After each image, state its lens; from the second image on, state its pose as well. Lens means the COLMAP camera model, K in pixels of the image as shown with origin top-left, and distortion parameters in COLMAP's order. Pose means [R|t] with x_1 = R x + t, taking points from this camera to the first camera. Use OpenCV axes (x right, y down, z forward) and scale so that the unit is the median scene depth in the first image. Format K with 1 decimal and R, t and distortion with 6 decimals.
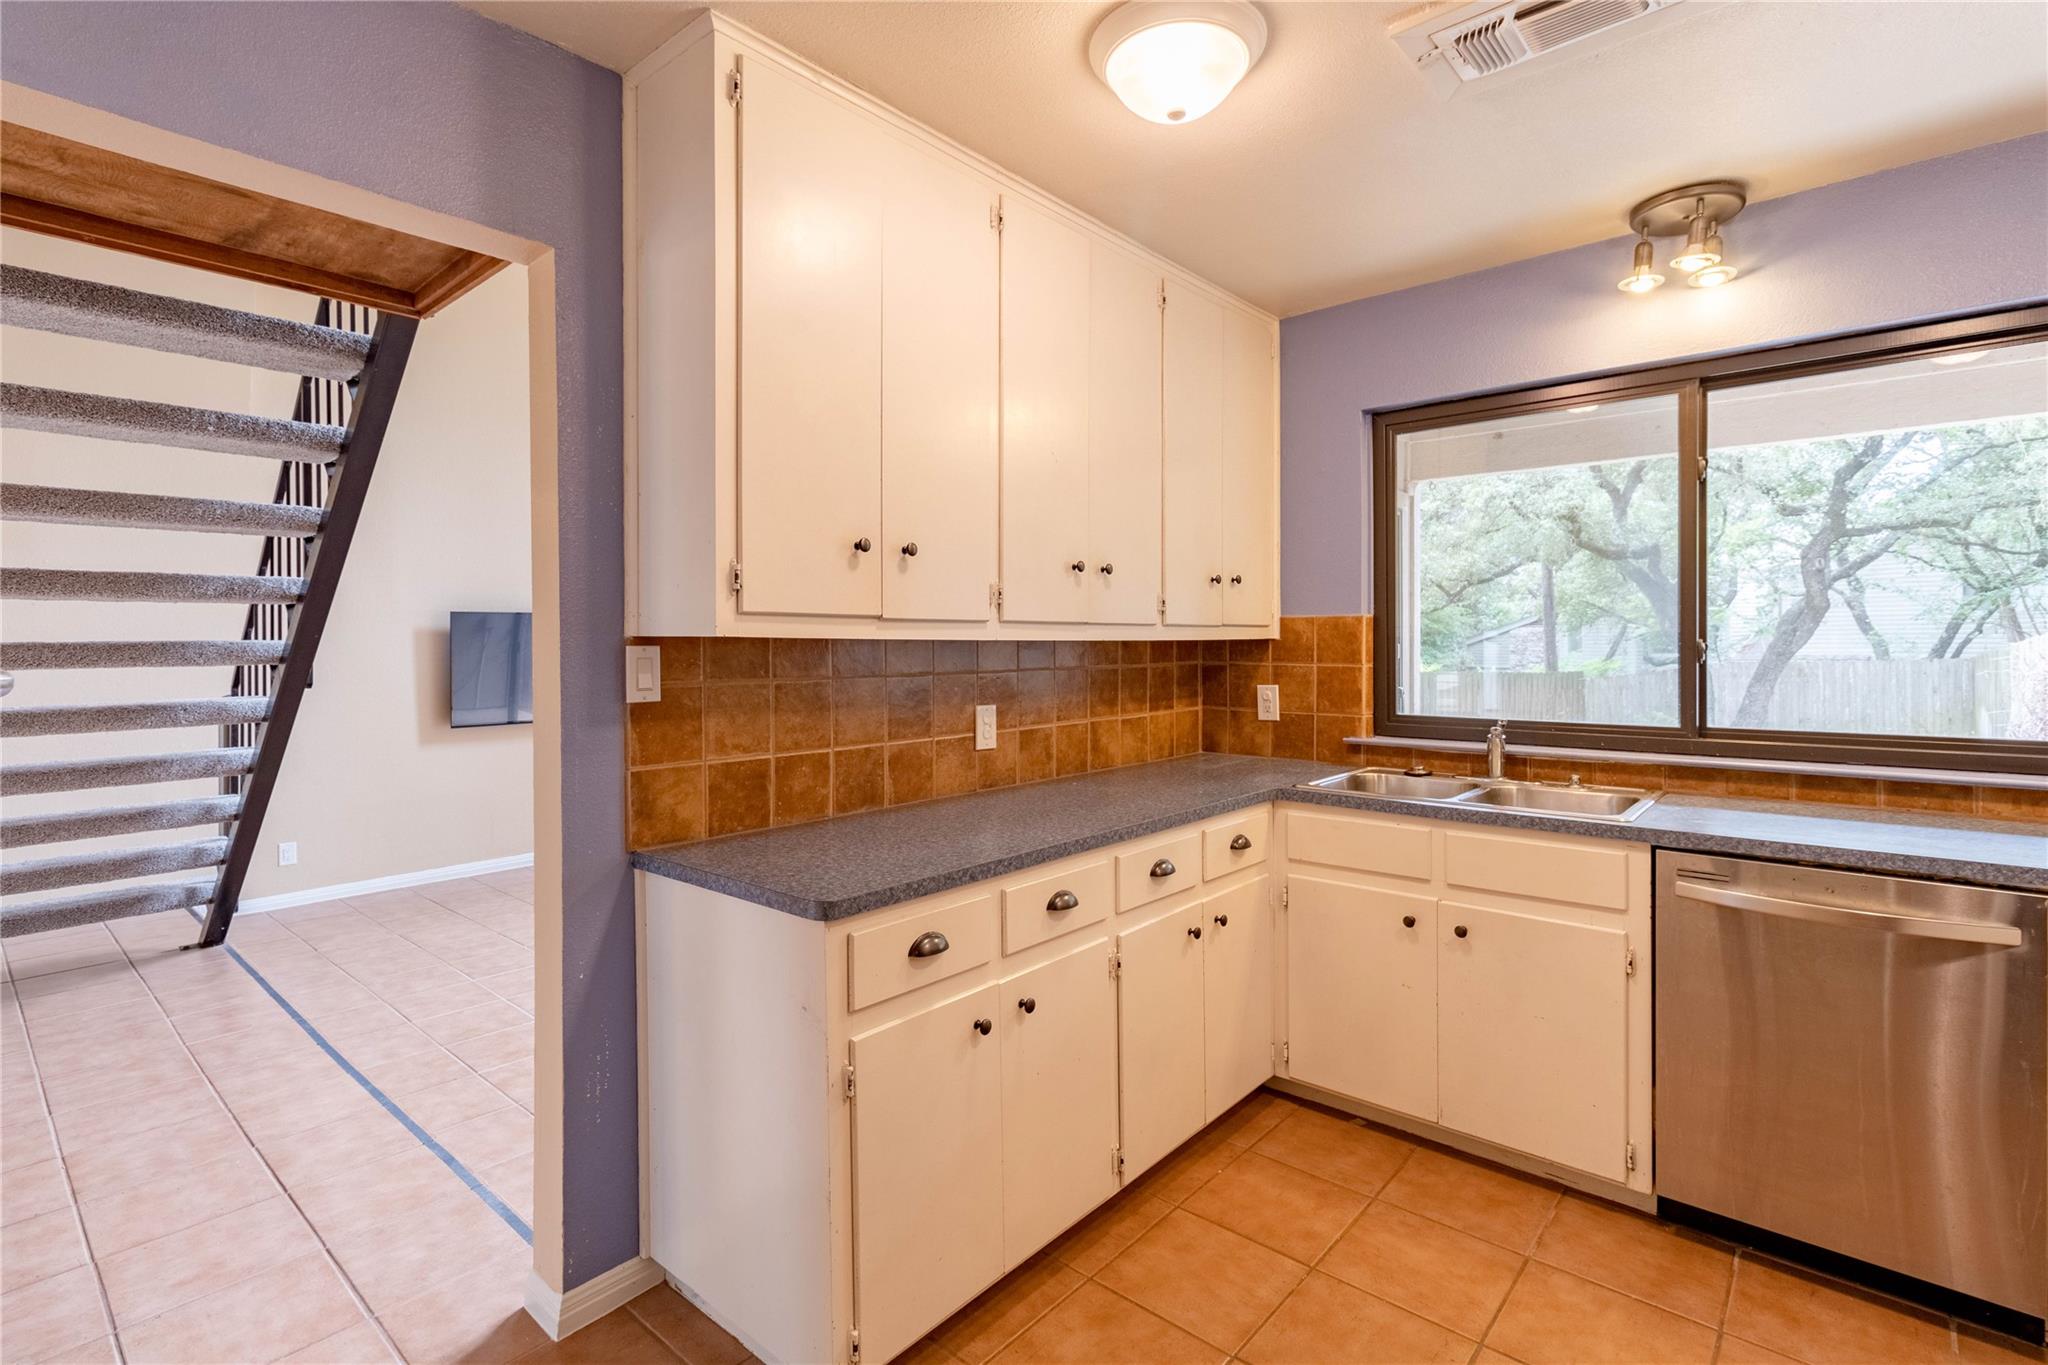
lens RADIAL K [[970.1, 0, 1031.8], [0, 970.1, 650.6], [0, 0, 1]] dist [0.005985, 0.001317]
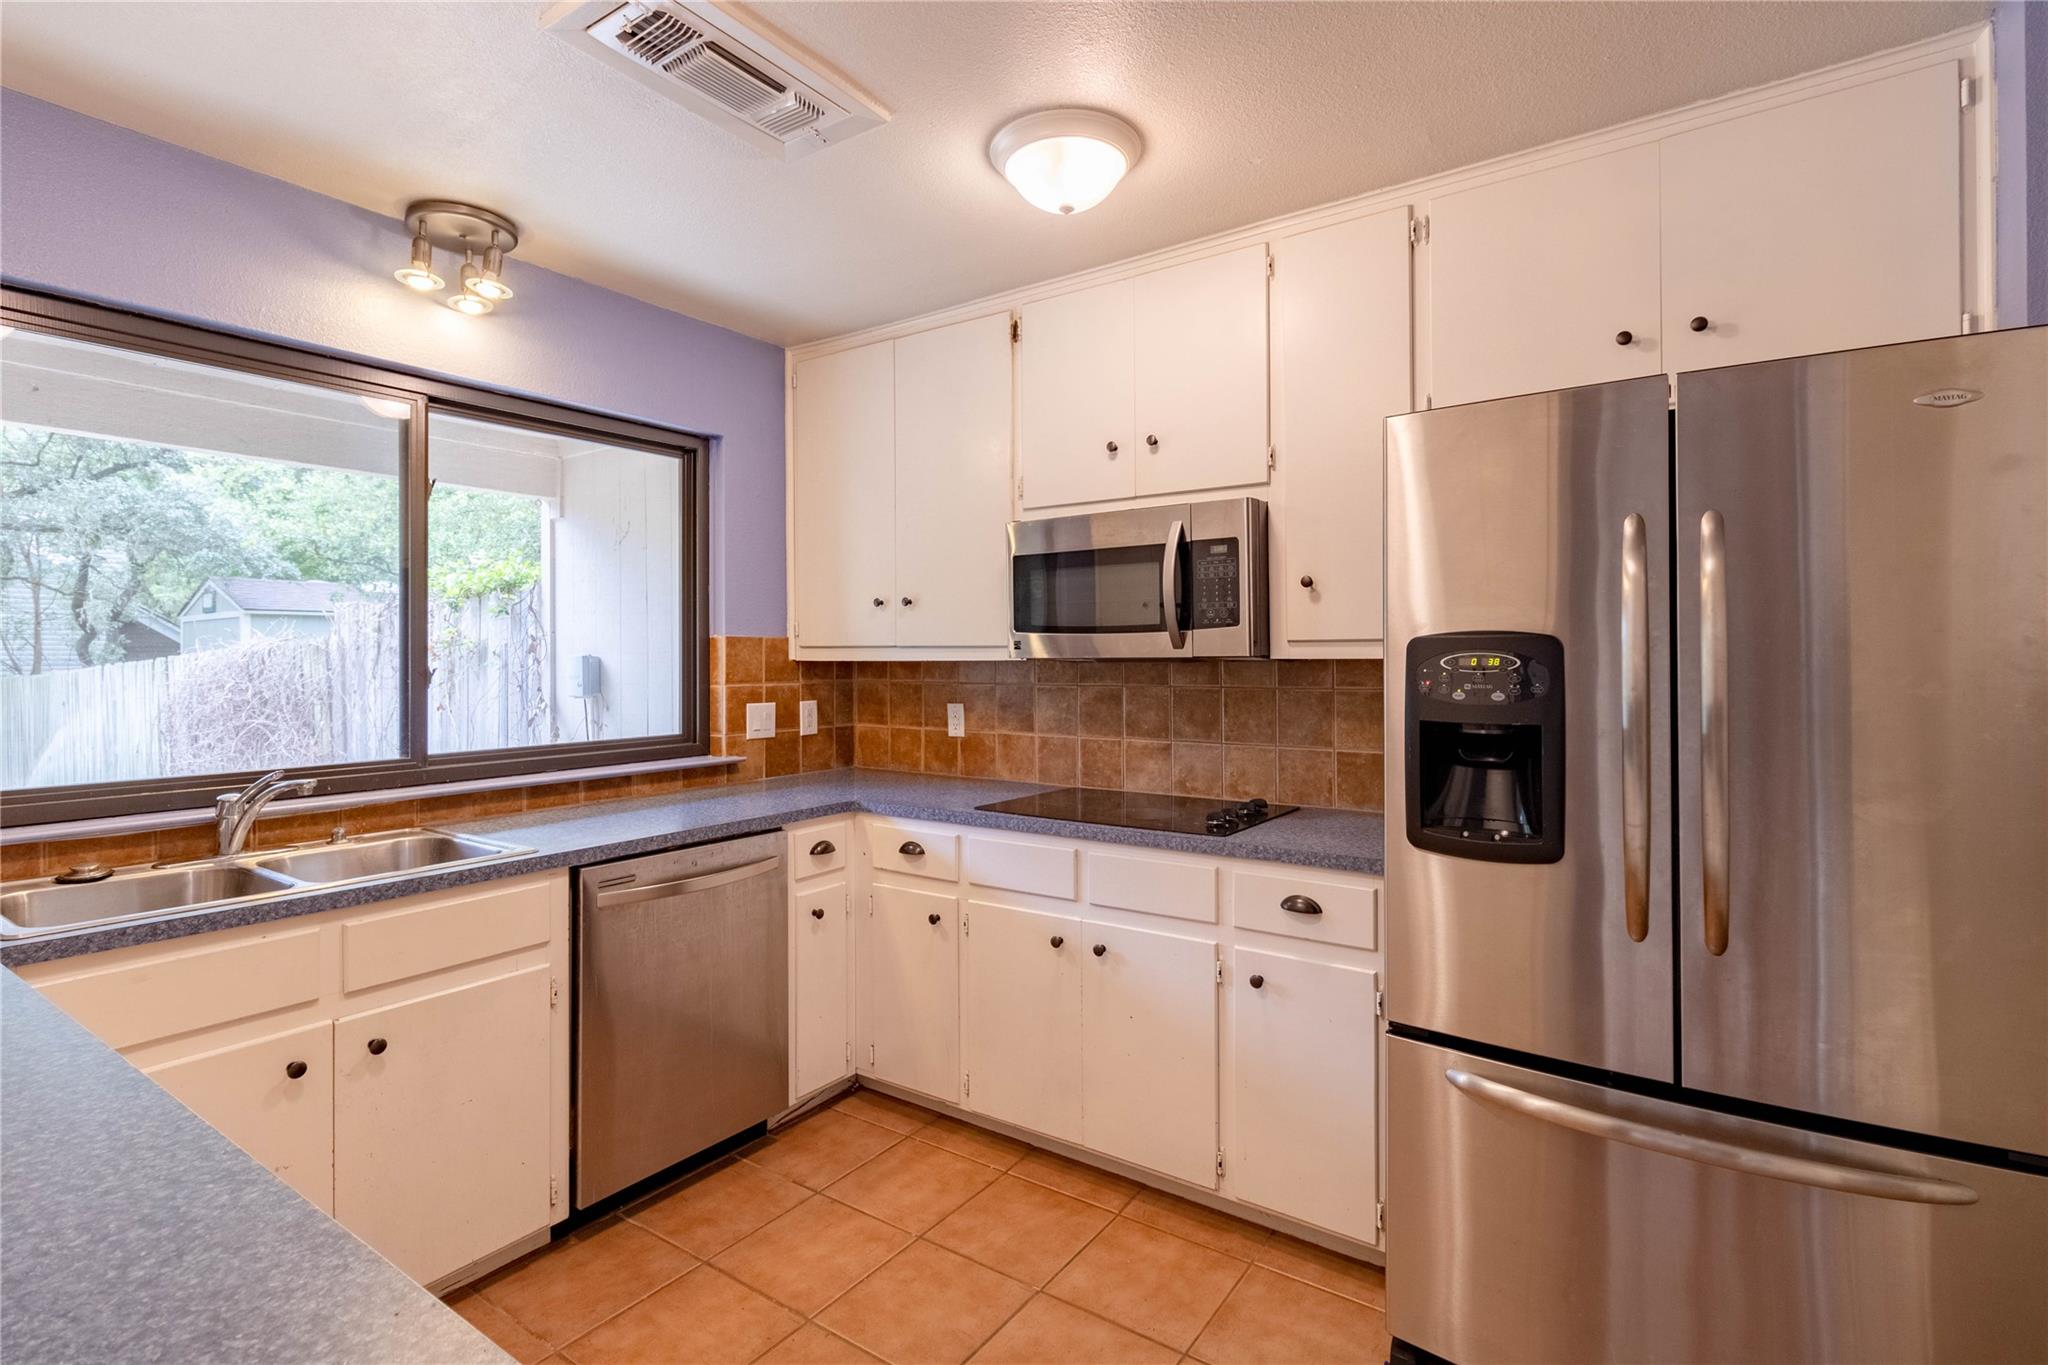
lens RADIAL K [[970.1, 0, 1031.8], [0, 970.1, 650.6], [0, 0, 1]] dist [0.005985, 0.001317]
pose [[-0.109177, 0.013879, 0.993925, -0.346811], [0.015981, 0.999798, -0.012206, -0.004167], [-0.993894, 0.014551, -0.109377, 0.515630]]
